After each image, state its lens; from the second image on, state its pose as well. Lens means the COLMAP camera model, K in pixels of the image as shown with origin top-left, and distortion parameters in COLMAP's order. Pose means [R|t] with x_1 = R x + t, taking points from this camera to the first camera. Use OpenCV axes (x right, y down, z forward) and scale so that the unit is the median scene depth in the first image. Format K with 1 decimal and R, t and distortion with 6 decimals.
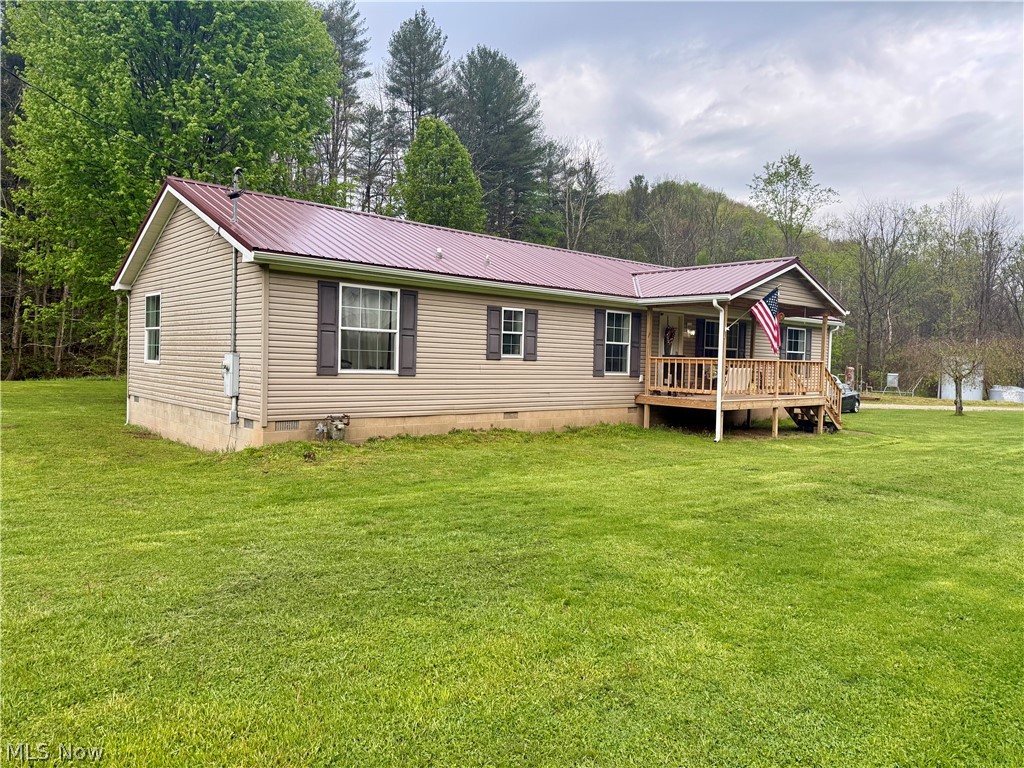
lens RADIAL K [[713.4, 0, 511.8], [0, 713.4, 387.9], [0, 0, 1]] dist [0.049024, -0.061069]
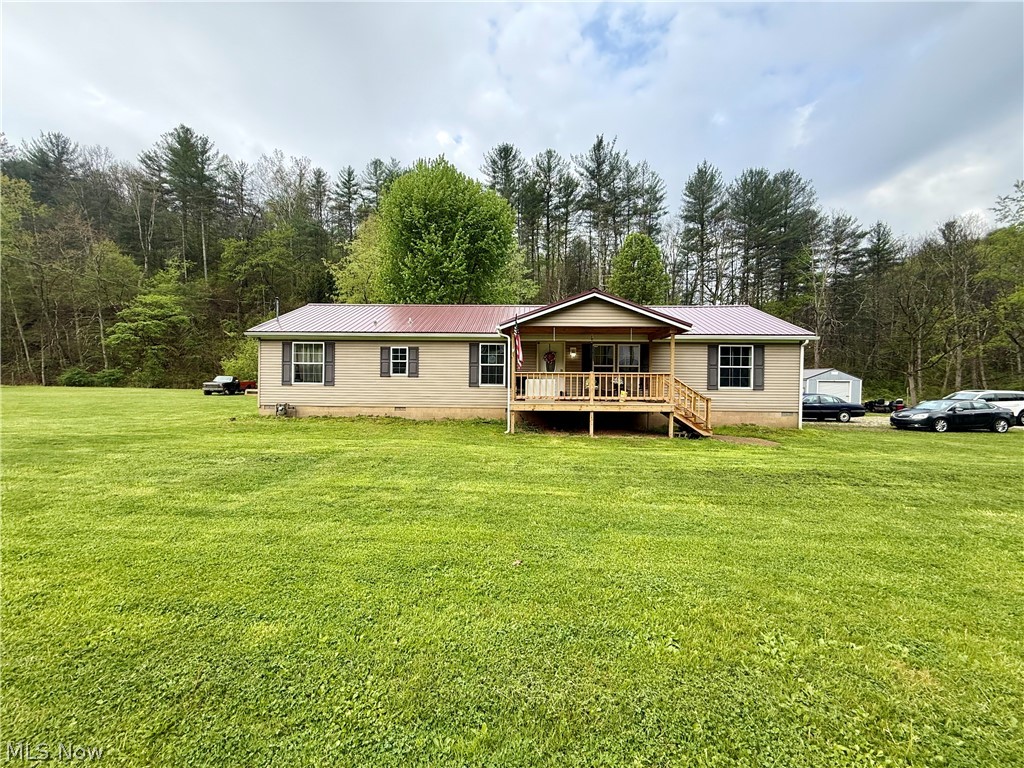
lens RADIAL K [[406.1, 0, 561.6], [0, 406.1, 383.1], [0, 0, 1]] dist [-0.000326, 0.000614]
pose [[0.741650, -0.009724, -0.670716, 0.863171], [-0.014905, 0.999409, -0.030970, 0.000821], [0.670621, 0.032966, 0.741067, 0.481706]]
